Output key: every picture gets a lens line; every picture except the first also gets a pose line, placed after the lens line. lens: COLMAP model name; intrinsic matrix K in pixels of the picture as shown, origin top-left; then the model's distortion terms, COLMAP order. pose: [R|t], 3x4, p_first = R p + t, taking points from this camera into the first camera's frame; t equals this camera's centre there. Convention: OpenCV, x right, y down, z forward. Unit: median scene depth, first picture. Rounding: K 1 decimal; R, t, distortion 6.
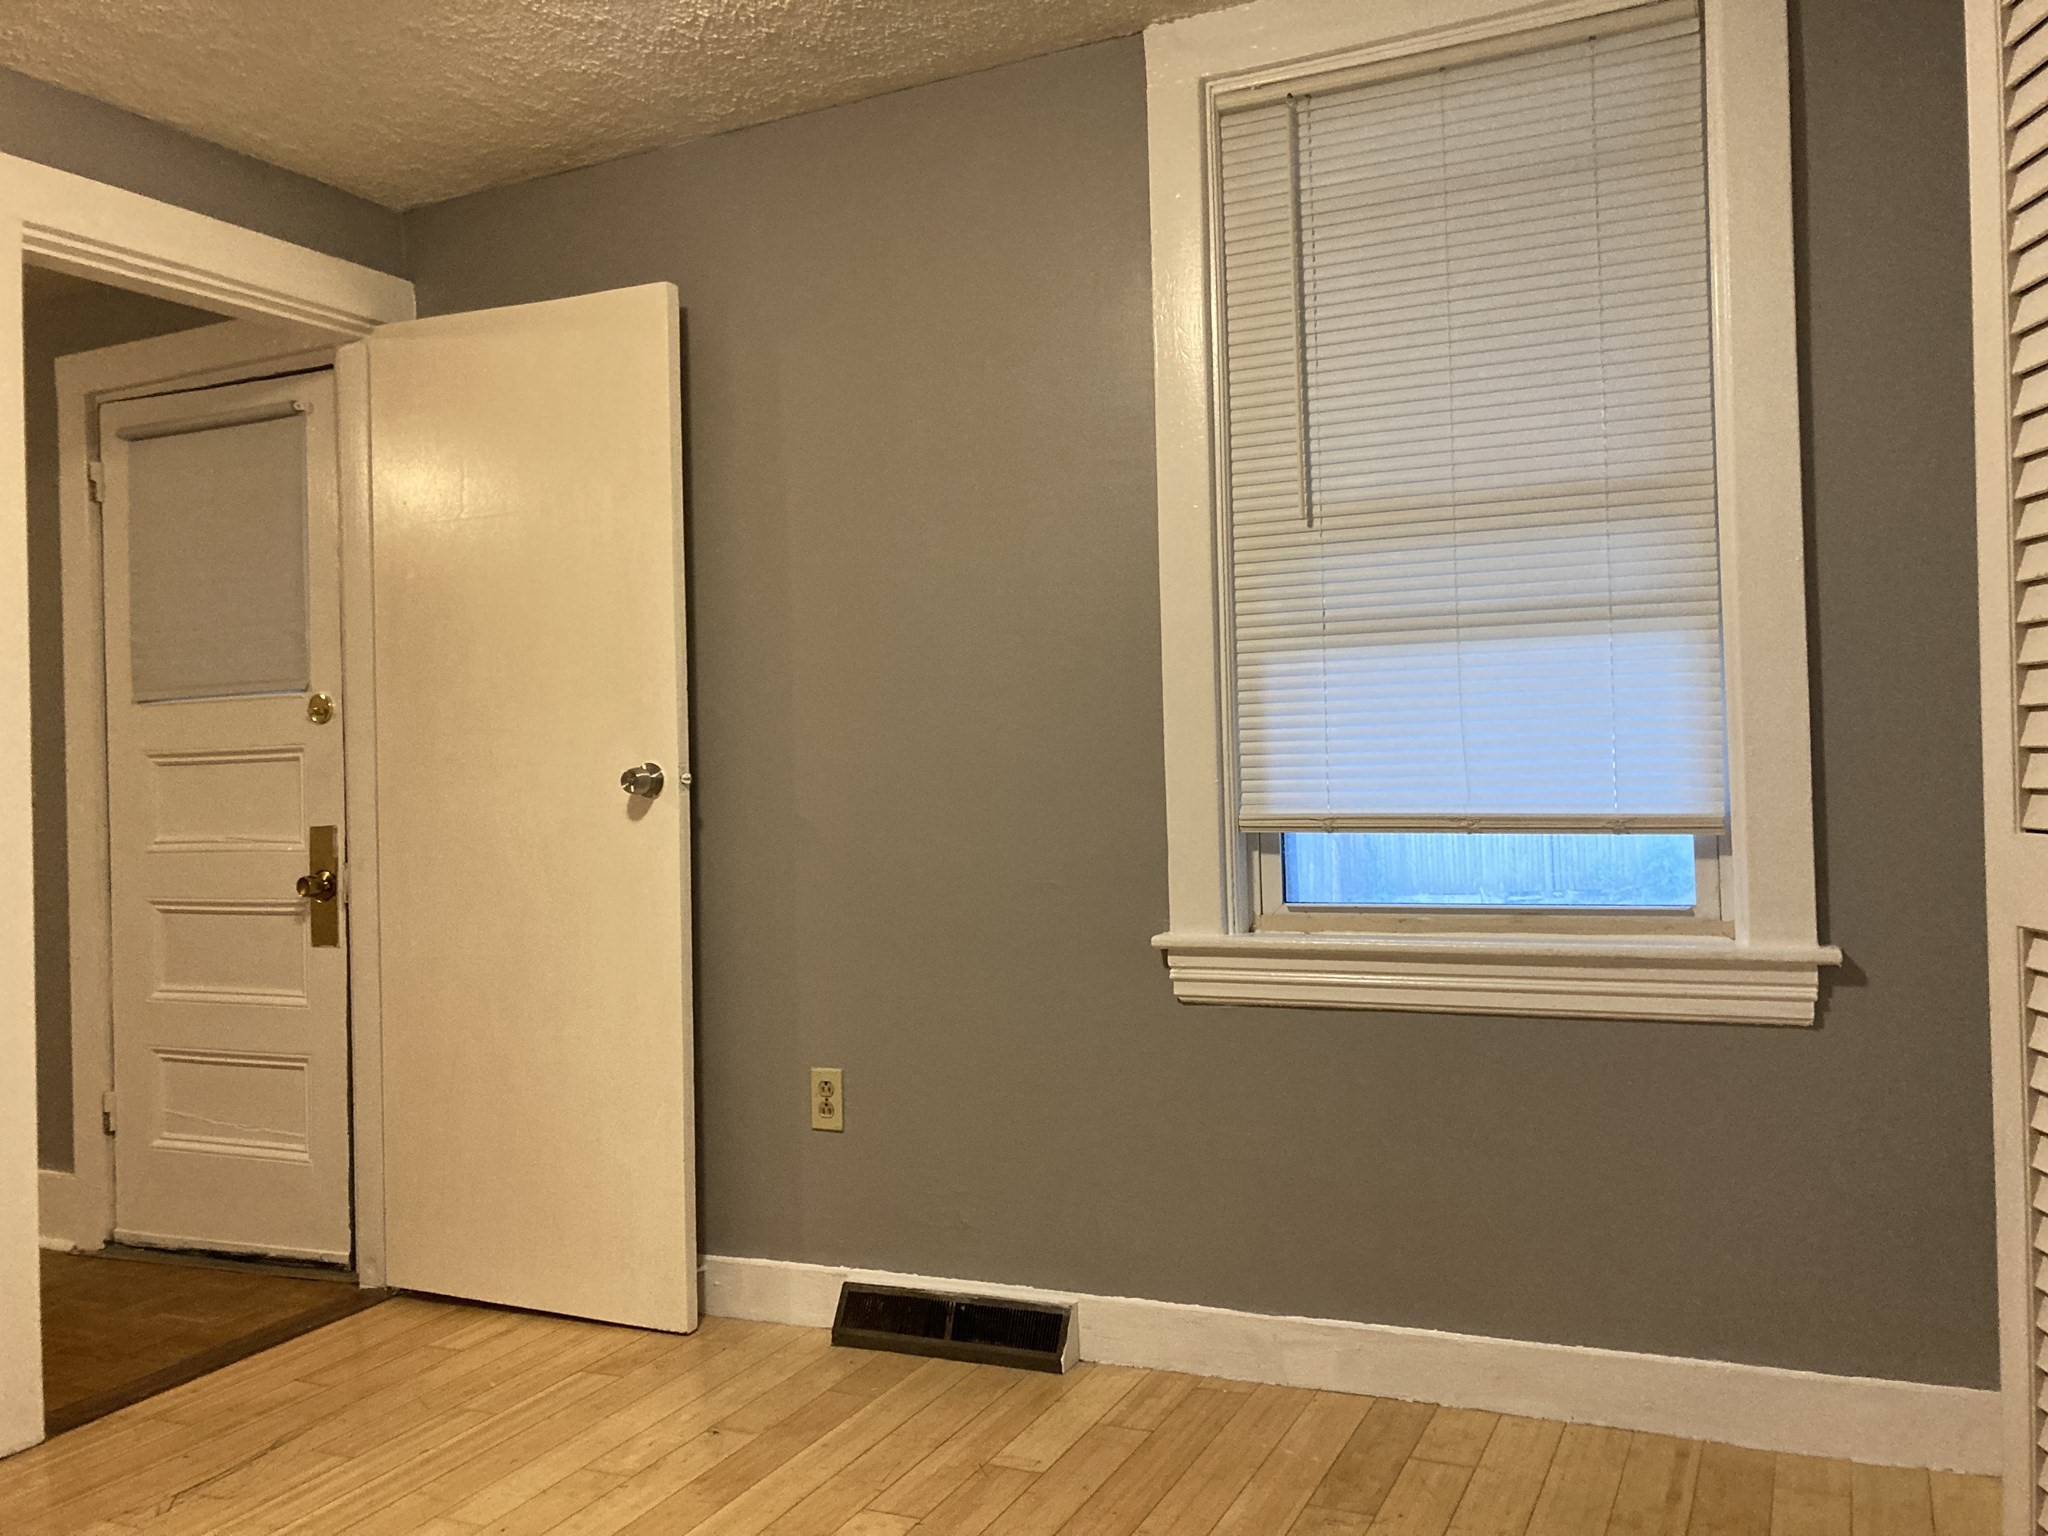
lens RADIAL K [[1678.5, 0, 1034.8], [0, 1678.5, 766.4], [0, 0, 1]] dist [0.029921, -0.028348]
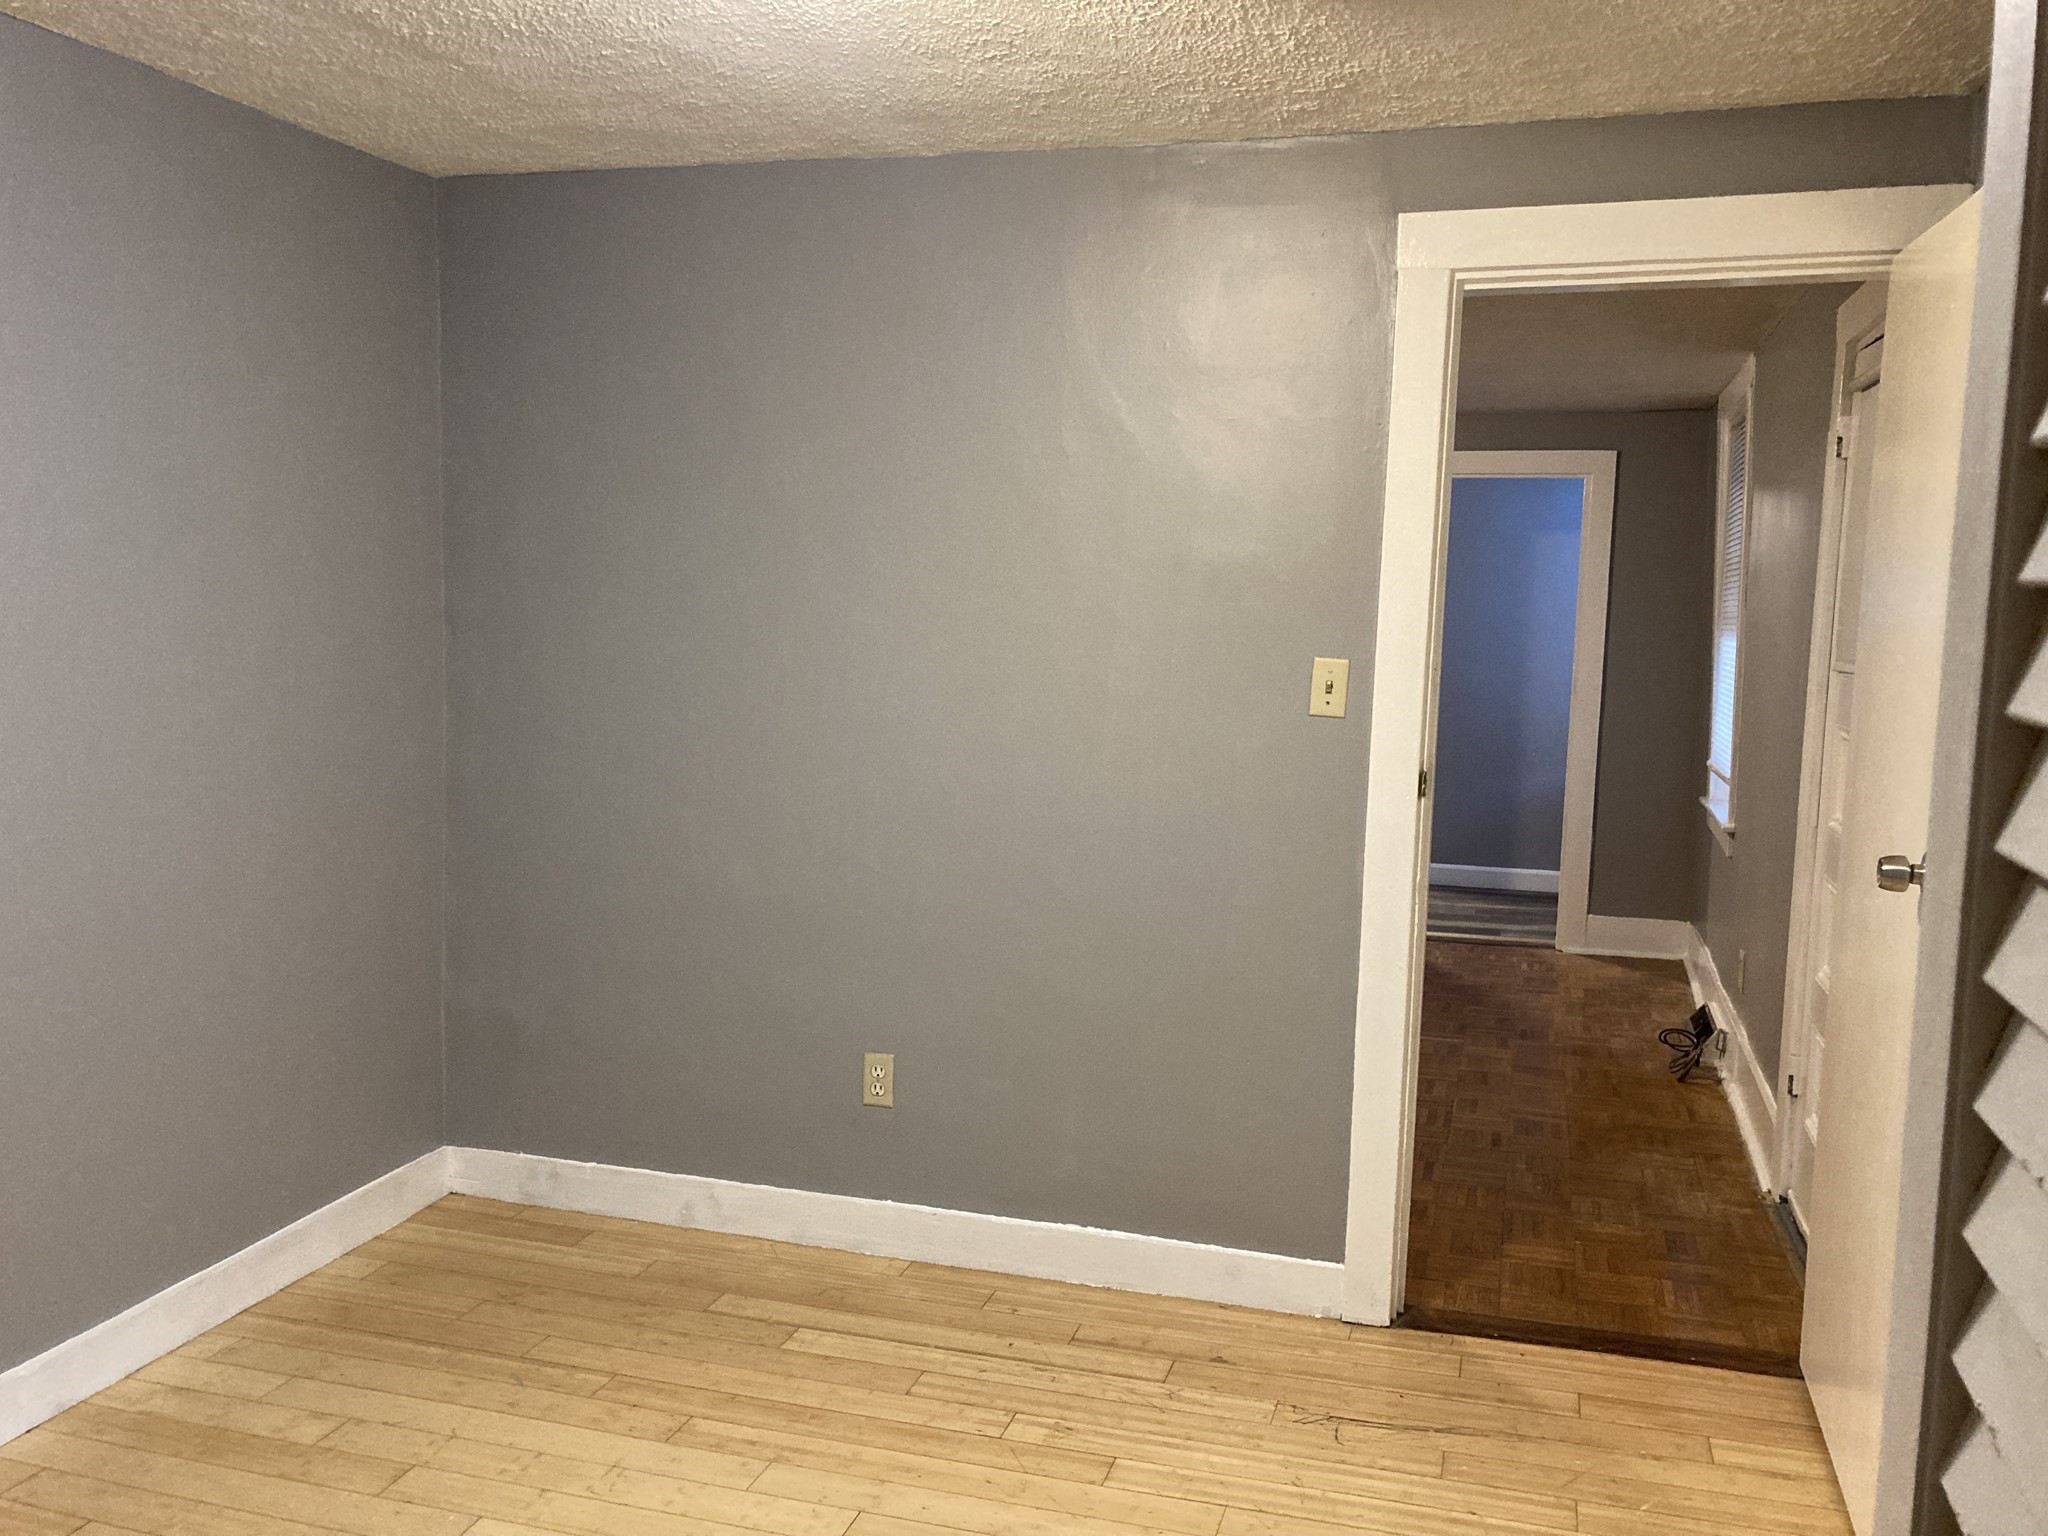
lens RADIAL K [[1678.5, 0, 1031.6], [0, 1678.5, 767.8], [0, 0, 1]] dist [0.029921, -0.028348]
pose [[0.144745, 0.141251, -0.979335, 0.460357], [-0.023401, 0.989970, 0.139326, -0.141794], [0.989192, 0.002750, 0.146599, 0.550763]]
